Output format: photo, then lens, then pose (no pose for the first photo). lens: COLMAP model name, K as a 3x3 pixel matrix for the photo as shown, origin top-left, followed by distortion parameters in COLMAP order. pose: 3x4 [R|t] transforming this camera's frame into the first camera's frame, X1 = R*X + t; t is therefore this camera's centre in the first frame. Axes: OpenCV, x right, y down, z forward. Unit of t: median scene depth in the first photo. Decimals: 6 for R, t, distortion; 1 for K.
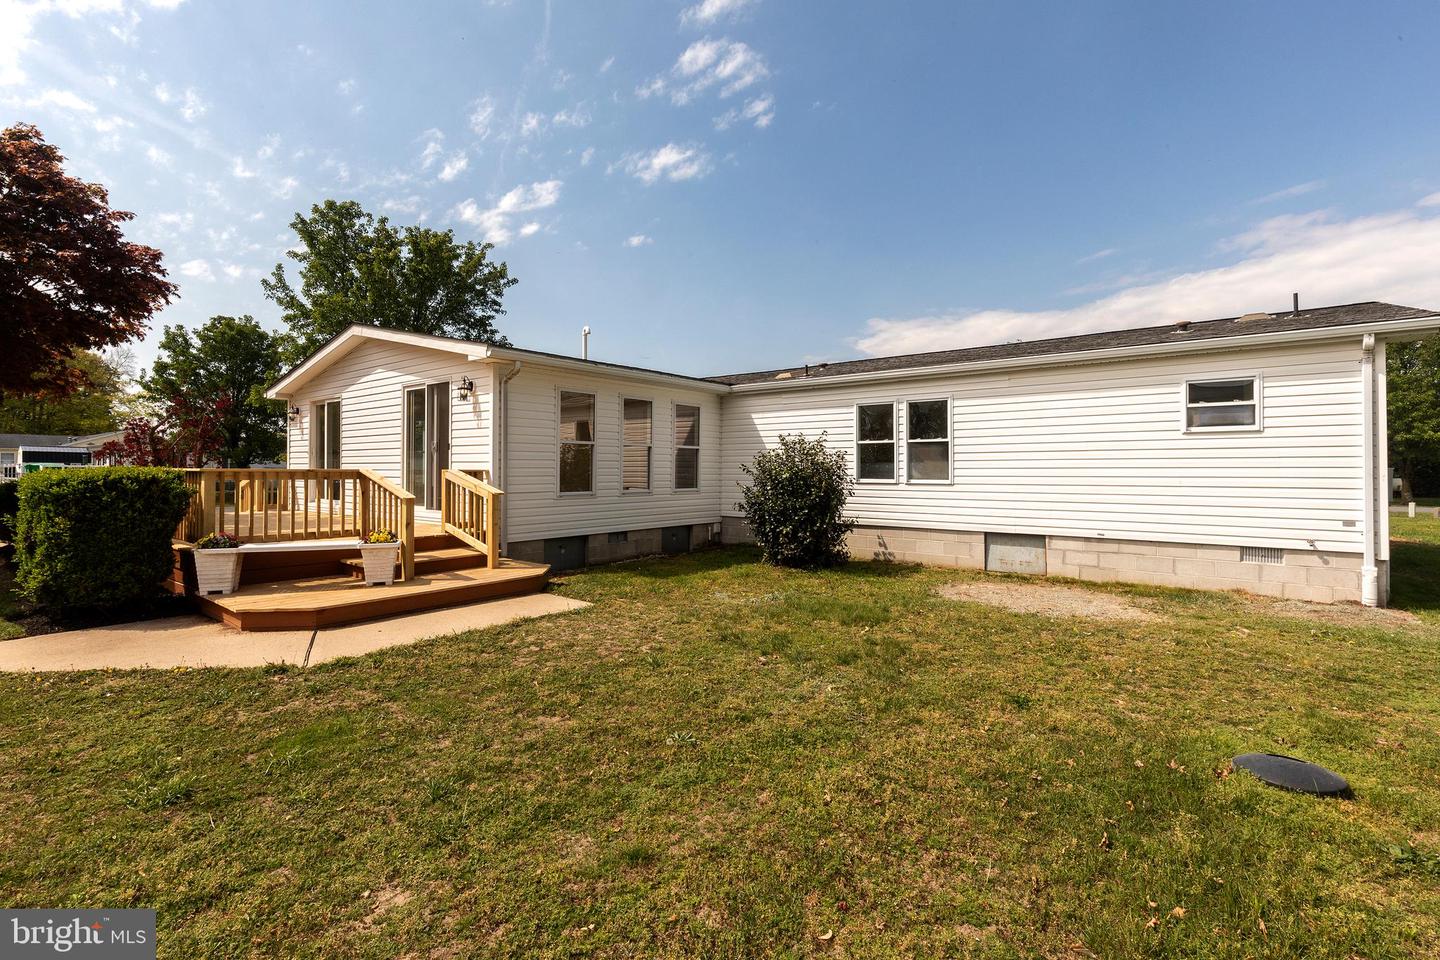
lens RADIAL K [[654.0, 0, 721.4], [0, 654.0, 457.2], [0, 0, 1]] dist [0.001780, 0.000007]
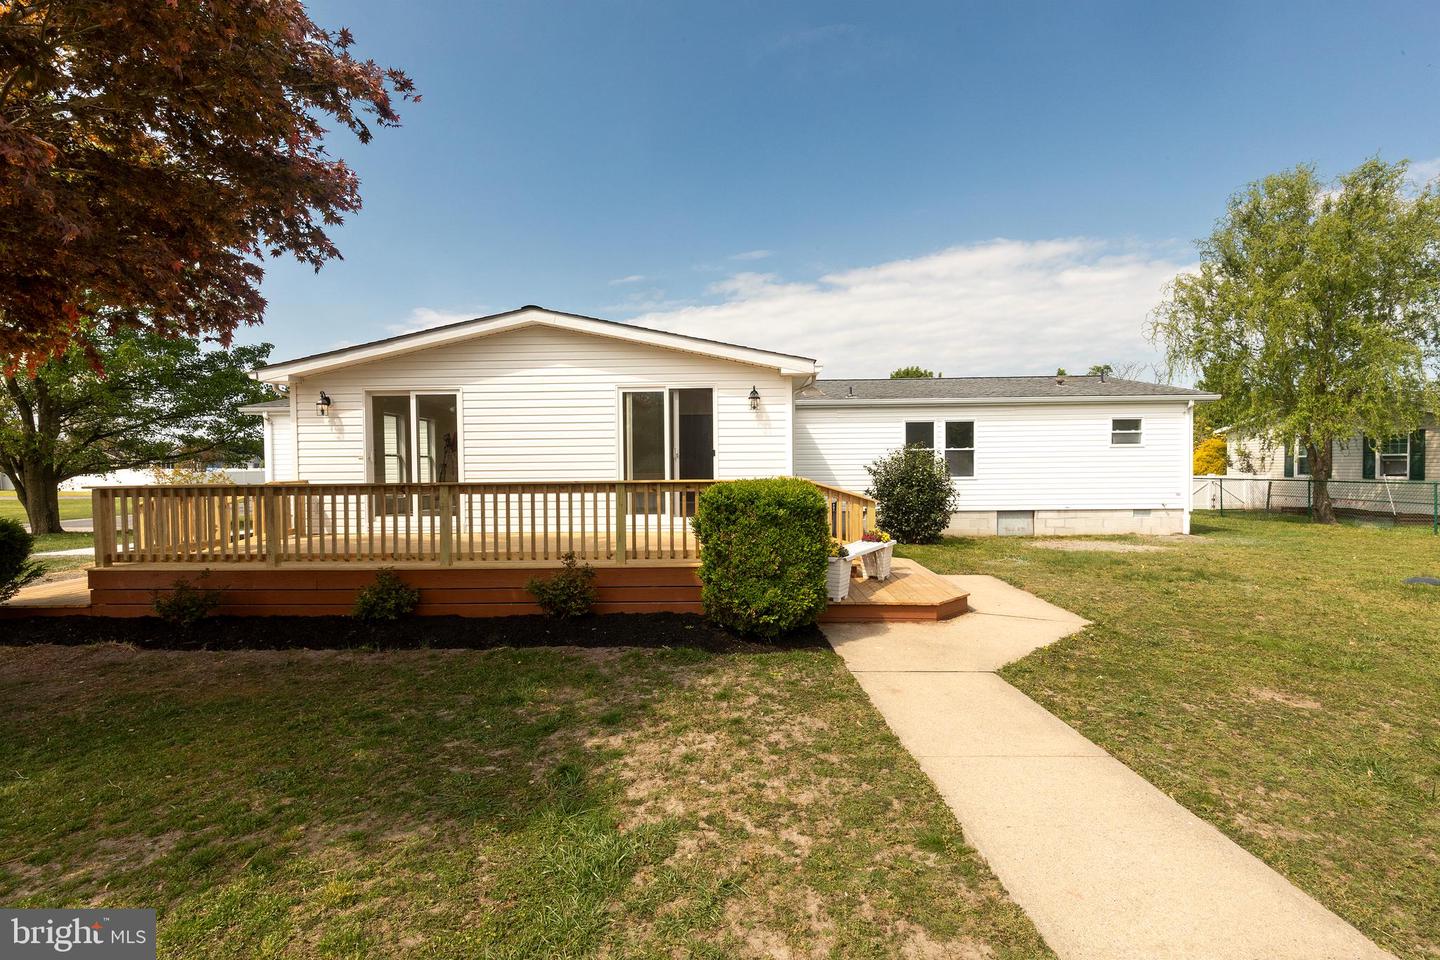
lens RADIAL K [[654.0, 0, 721.4], [0, 654.0, 457.2], [0, 0, 1]] dist [0.001780, 0.000007]
pose [[0.792432, -0.002423, 0.609956, -1.061131], [0.000830, 0.999995, 0.002893, -0.013678], [-0.609960, -0.001786, 0.792430, 0.208083]]
